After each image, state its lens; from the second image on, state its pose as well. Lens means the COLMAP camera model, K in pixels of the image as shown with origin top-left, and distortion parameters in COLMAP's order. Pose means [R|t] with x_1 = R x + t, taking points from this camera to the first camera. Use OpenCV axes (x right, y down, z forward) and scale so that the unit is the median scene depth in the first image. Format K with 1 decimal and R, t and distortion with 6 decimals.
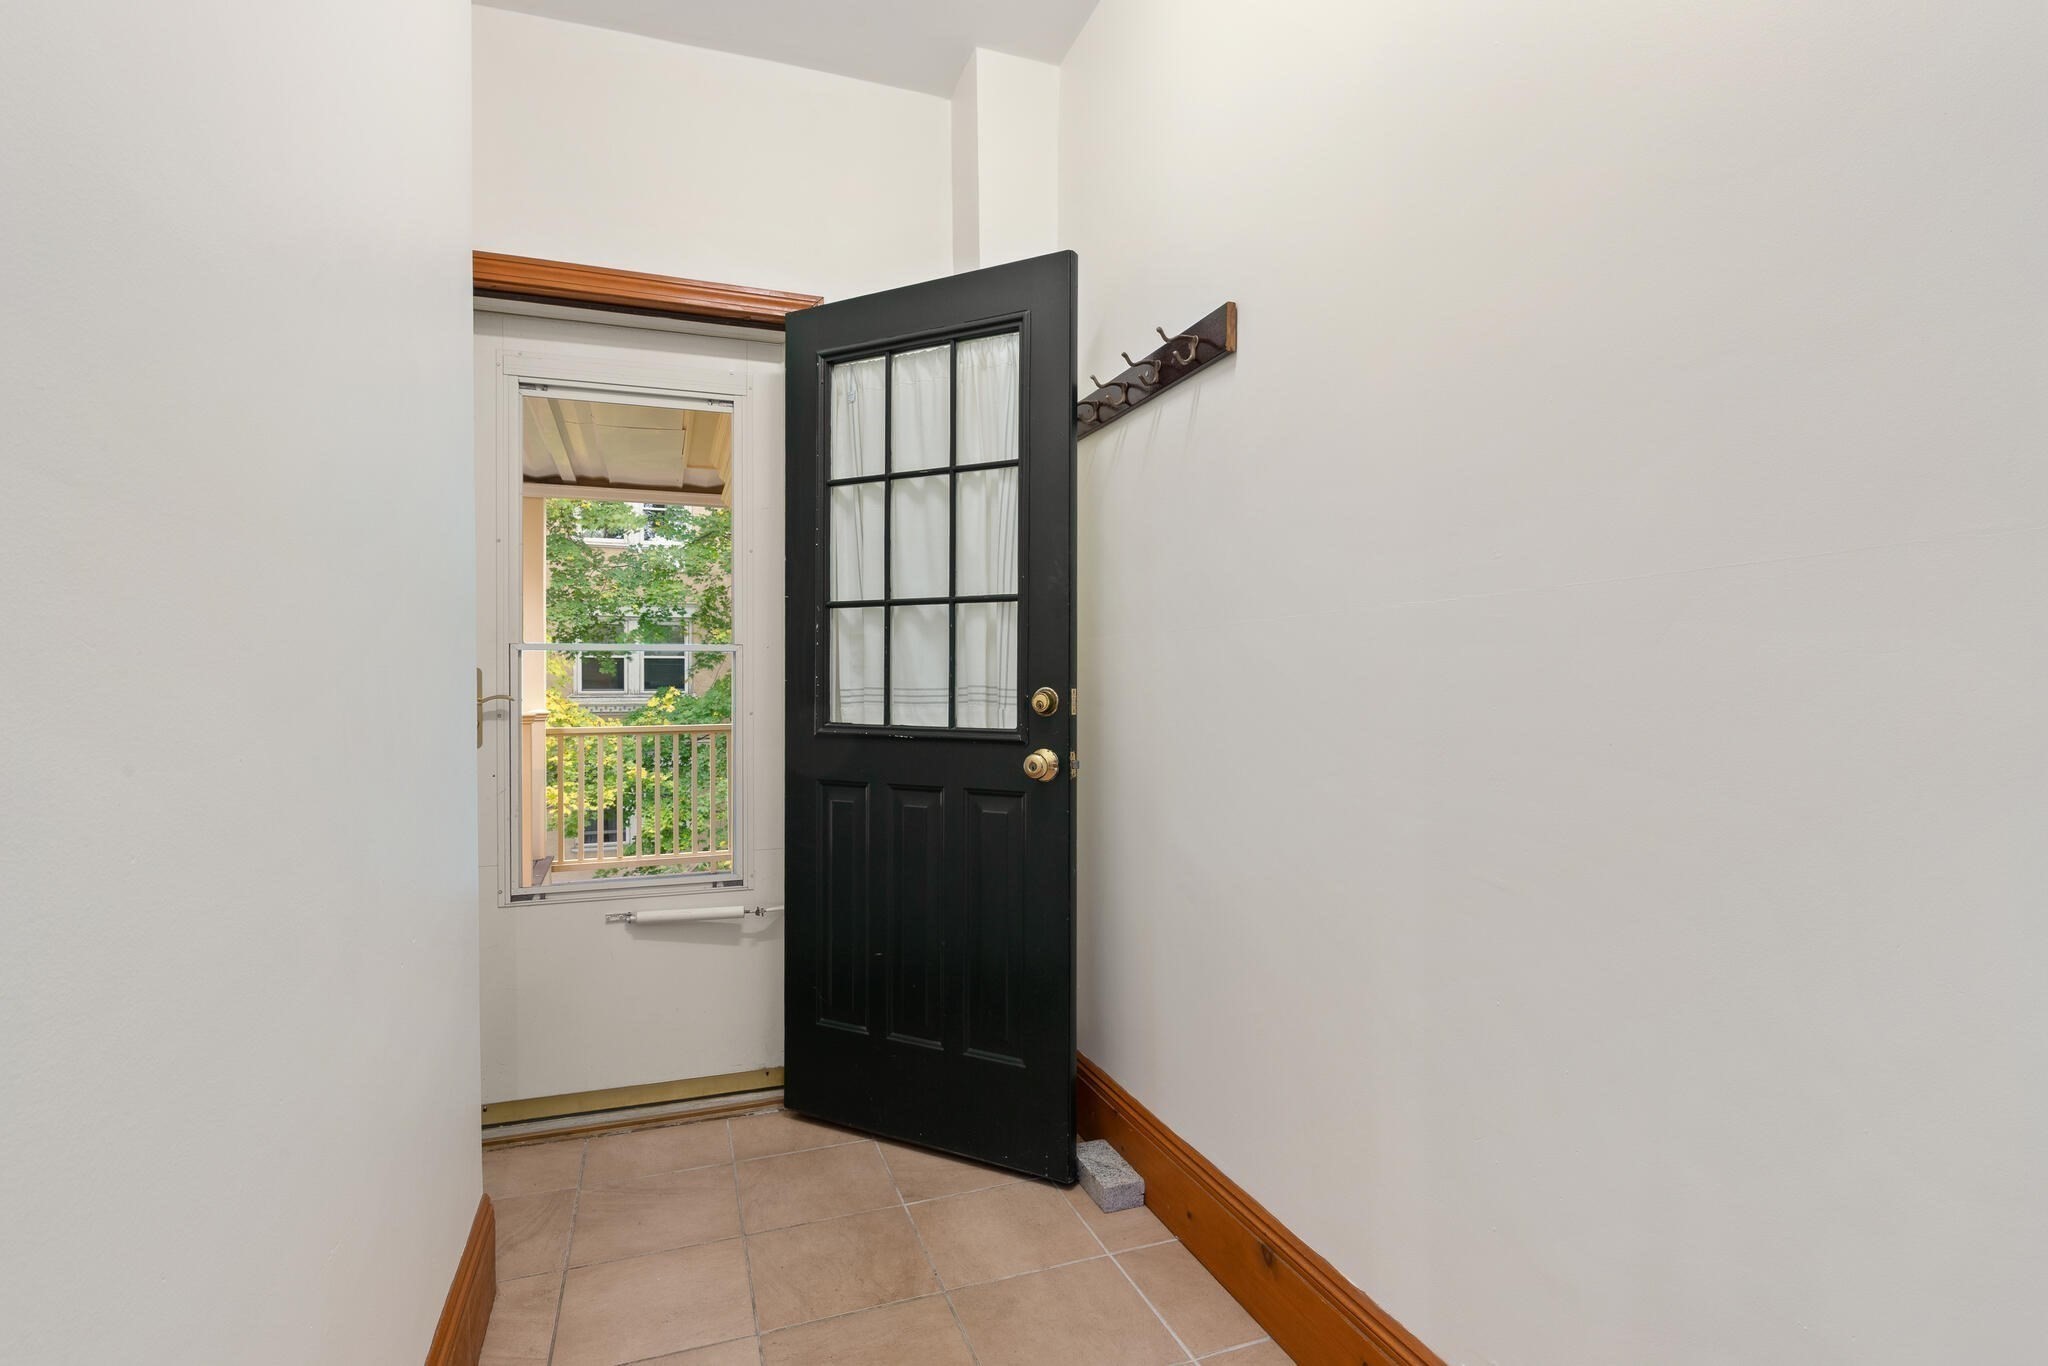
lens RADIAL K [[917.5, 0, 1010.3], [0, 917.5, 688.2], [0, 0, 1]] dist [0.000754, -0.003210]
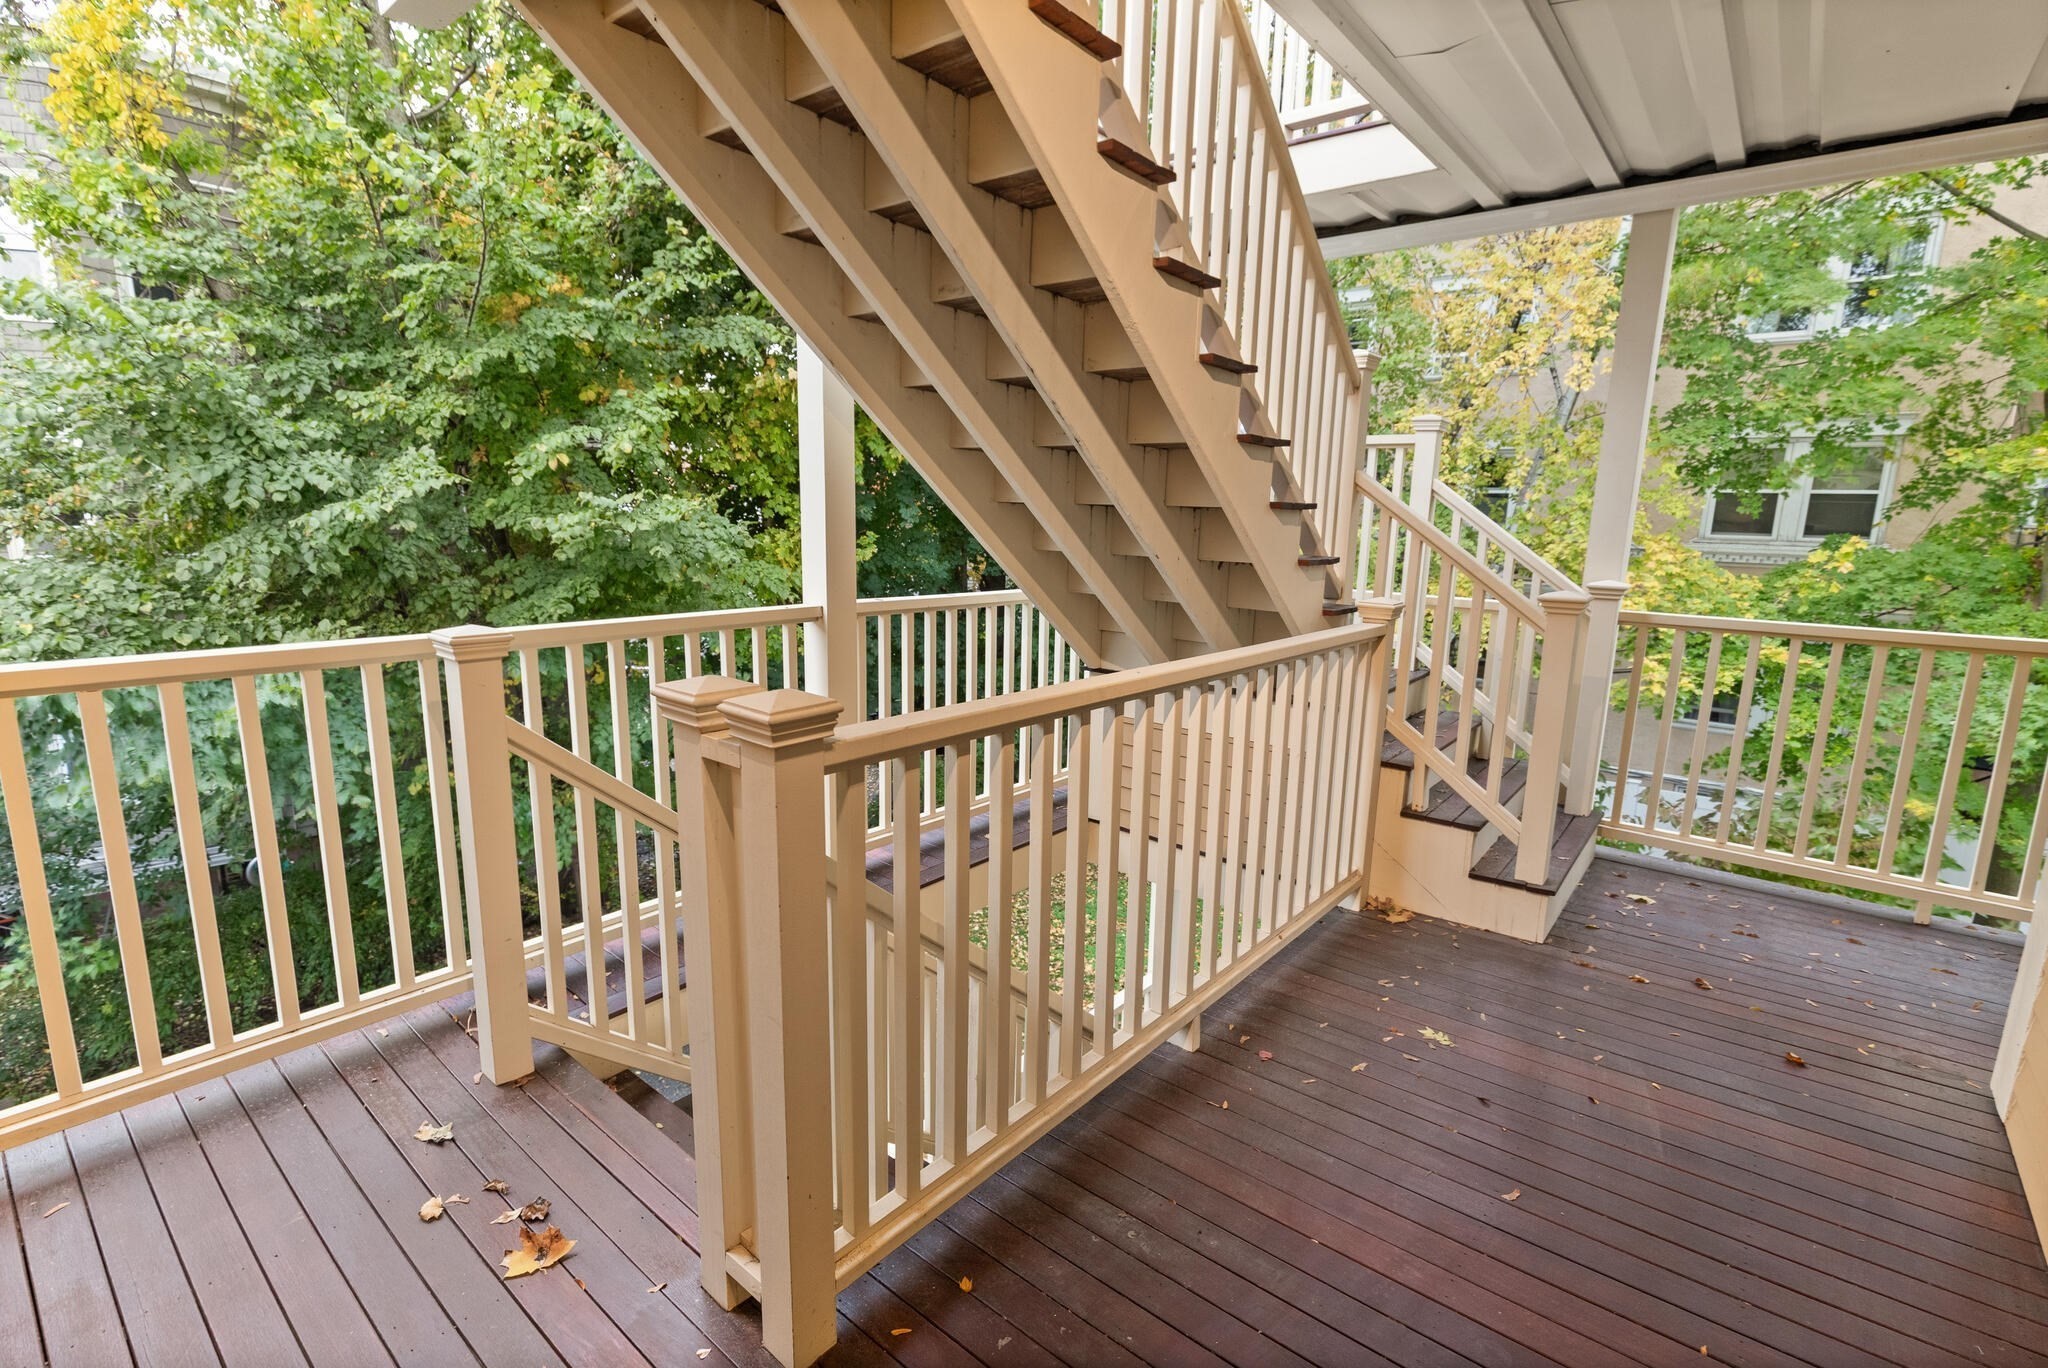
lens RADIAL K [[917.5, 0, 1007.7], [0, 917.5, 683.5], [0, 0, 1]] dist [0.000754, -0.003210]
pose [[0.466250, 0.173357, -0.867501, -0.042428], [-0.024069, 0.982735, 0.183449, -0.002927], [0.884326, -0.064653, 0.462372, 0.095297]]
